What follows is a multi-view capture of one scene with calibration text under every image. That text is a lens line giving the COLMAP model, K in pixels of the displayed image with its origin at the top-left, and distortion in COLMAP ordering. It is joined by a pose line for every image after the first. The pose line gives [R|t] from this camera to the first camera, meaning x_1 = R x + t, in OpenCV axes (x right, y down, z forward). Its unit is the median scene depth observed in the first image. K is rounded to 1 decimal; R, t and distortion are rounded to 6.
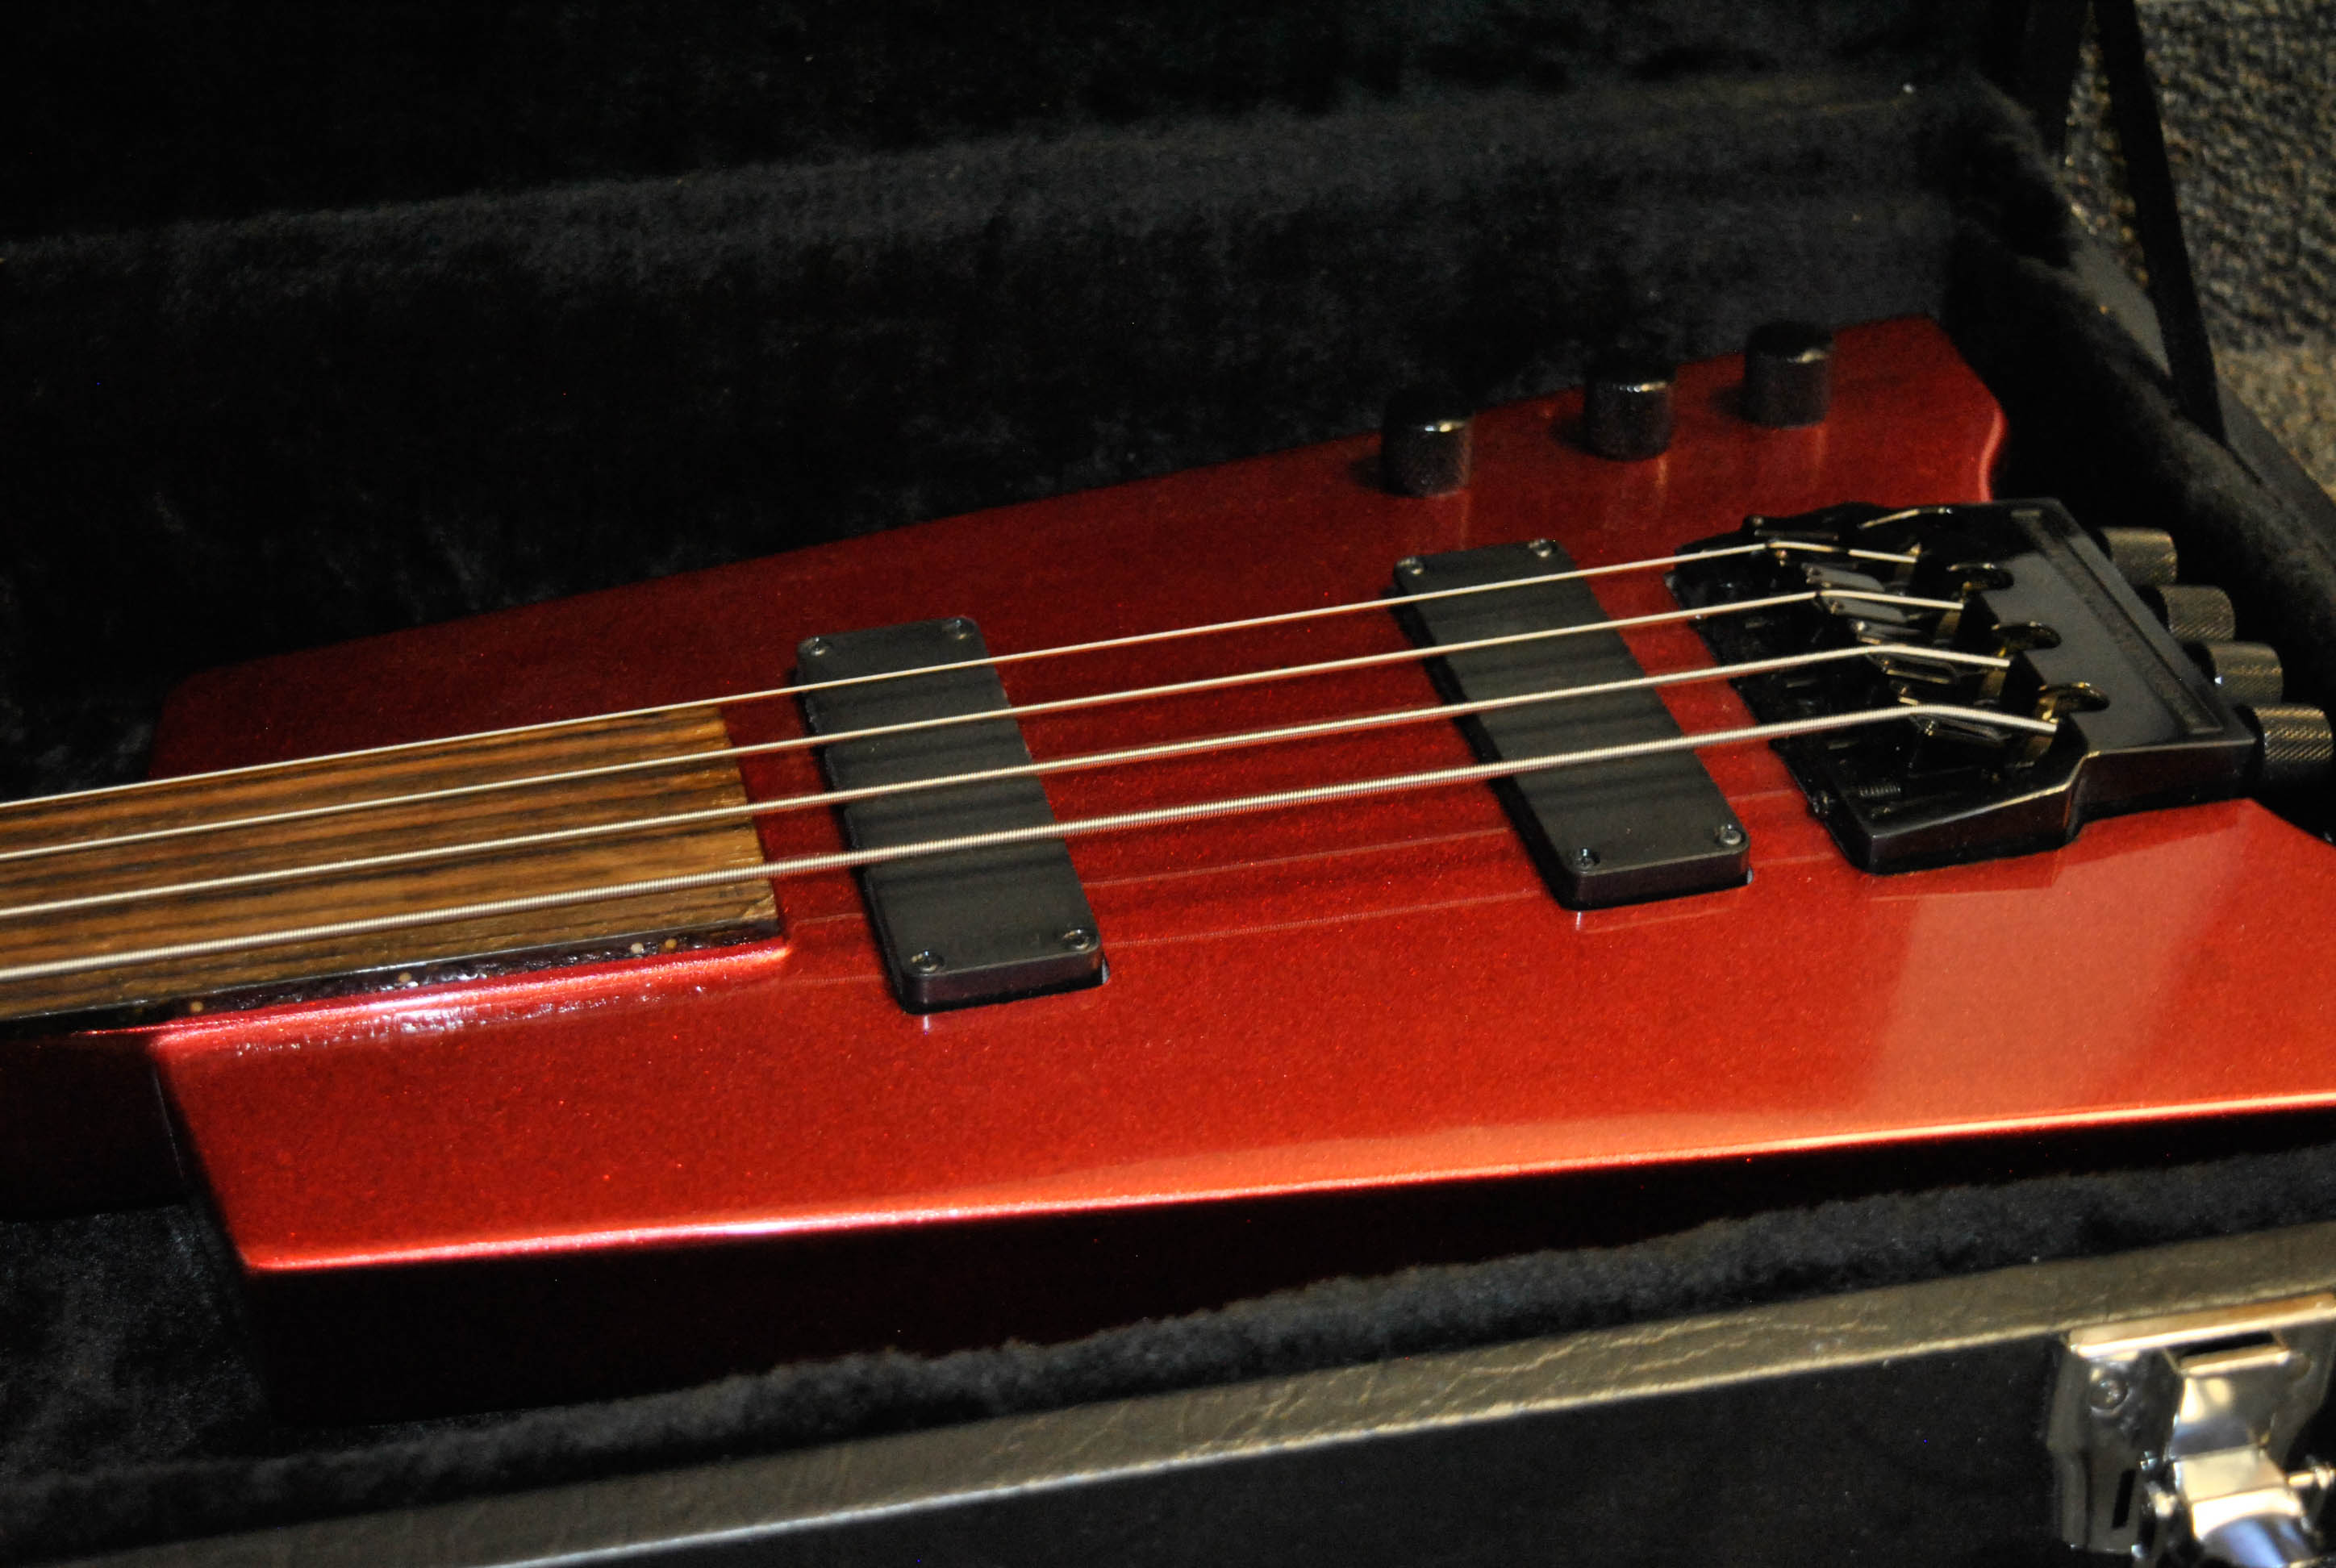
lens RADIAL K [[4002.5, 0, 1159.1], [0, 4002.5, 771.0], [0, 0, 1]] dist [0.049020, 0.000000]
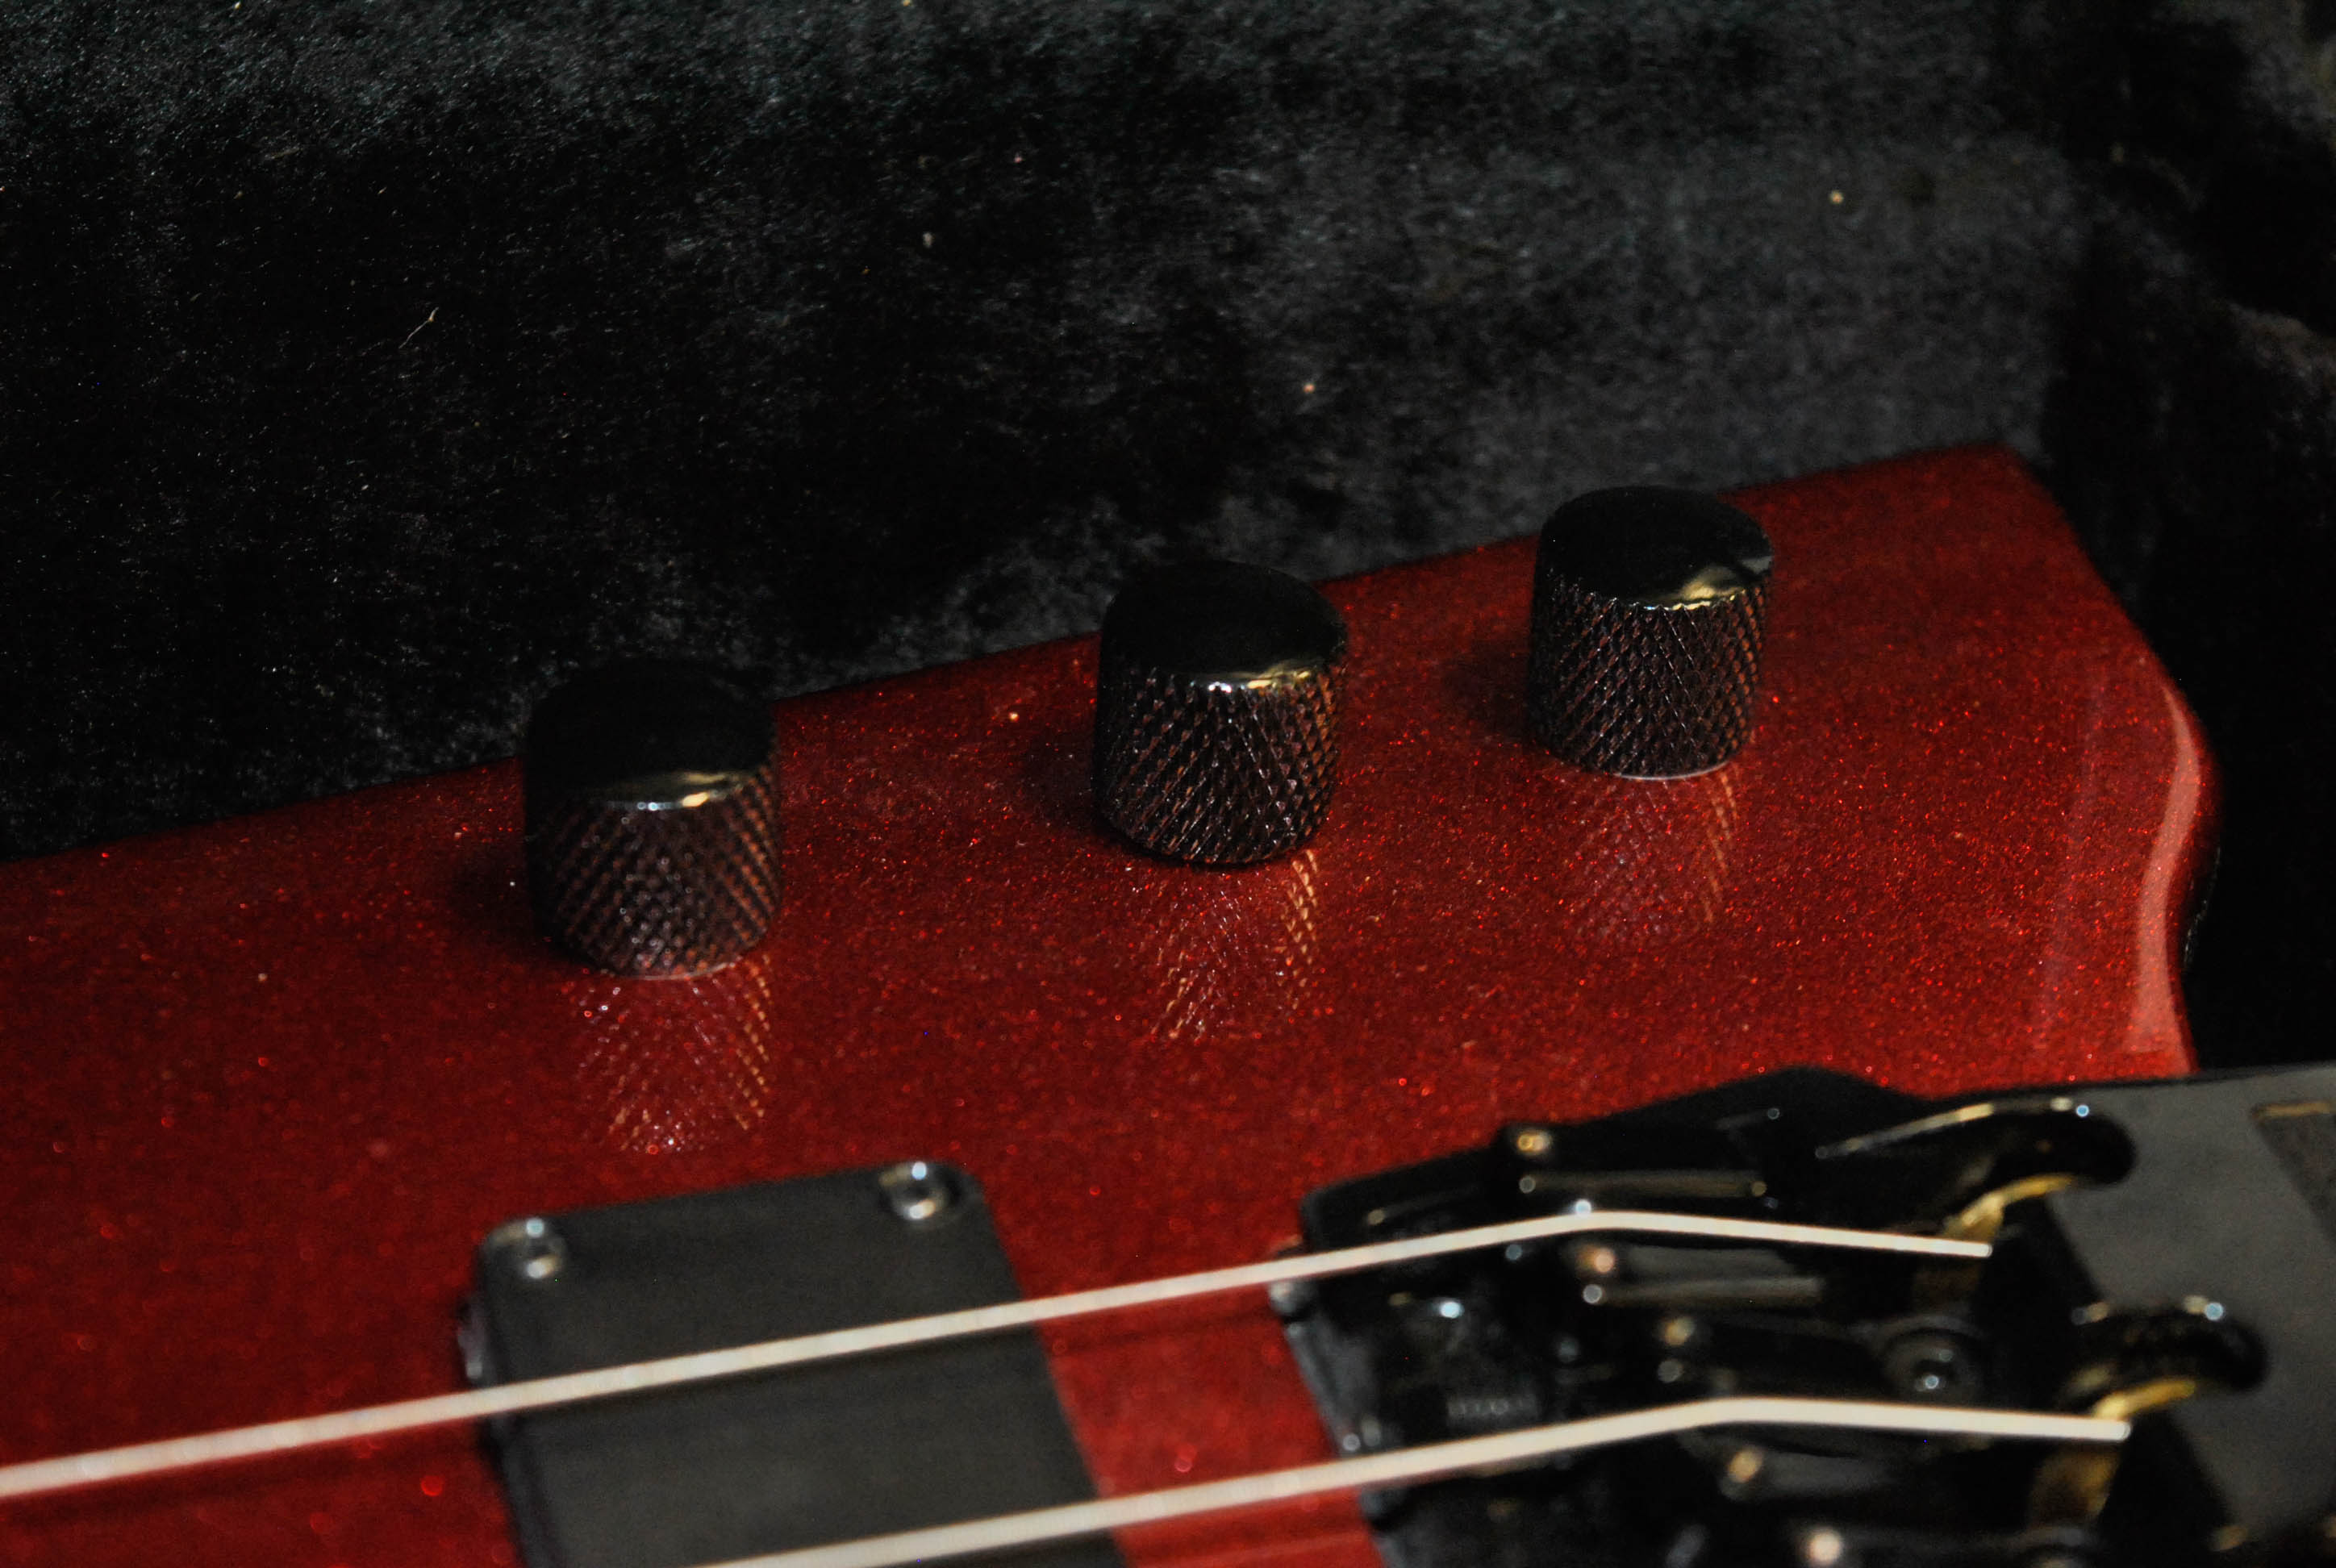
lens RADIAL K [[5398.1, 0, 1173.7], [0, 5398.1, 772.8], [0, 0, 1]] dist [0.182543, 0.000000]
pose [[0.998202, 0.022488, 0.055557, 0.097101], [-0.023267, 0.999639, 0.013418, -0.105229], [-0.055236, -0.014687, 0.998365, 0.568511]]
